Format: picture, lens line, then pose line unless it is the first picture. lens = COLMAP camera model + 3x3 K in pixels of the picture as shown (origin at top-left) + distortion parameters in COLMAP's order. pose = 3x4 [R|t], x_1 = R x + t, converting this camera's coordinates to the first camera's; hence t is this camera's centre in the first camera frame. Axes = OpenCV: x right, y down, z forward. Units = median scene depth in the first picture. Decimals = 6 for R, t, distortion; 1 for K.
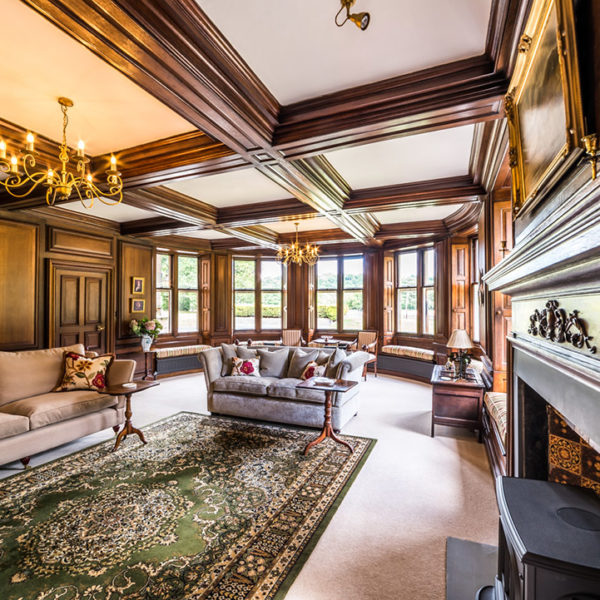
lens RADIAL K [[360.5, 0, 298.2], [0, 360.5, 301.7], [0, 0, 1]] dist [-0.028605, 0.004255]
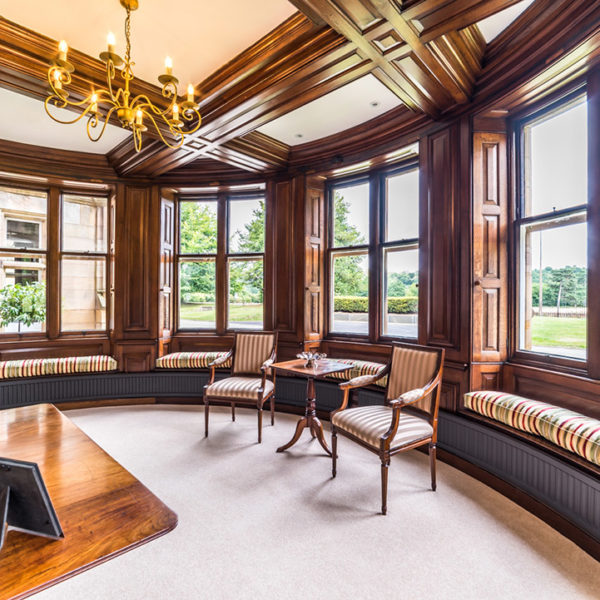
lens RADIAL K [[360.5, 0, 298.2], [0, 360.5, 301.7], [0, 0, 1]] dist [-0.028605, 0.004255]
pose [[0.940272, 0.005089, -0.340385, 0.217845], [-0.000838, 0.999920, 0.012636, 0.036901], [0.340422, -0.011596, 0.940201, 0.681645]]
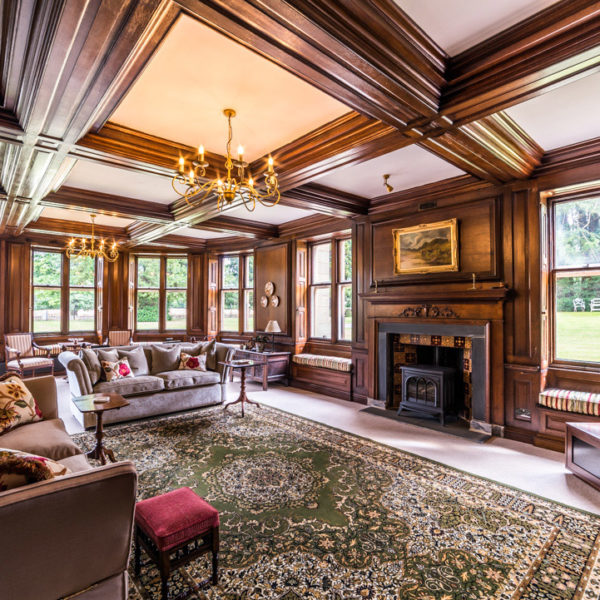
lens RADIAL K [[360.5, 0, 298.2], [0, 360.5, 301.7], [0, 0, 1]] dist [-0.028605, 0.004255]
pose [[0.426625, 0.012274, 0.904345, -0.792305], [-0.011780, 0.999899, -0.008013, 0.005788], [-0.904352, -0.007234, 0.426726, 0.179170]]
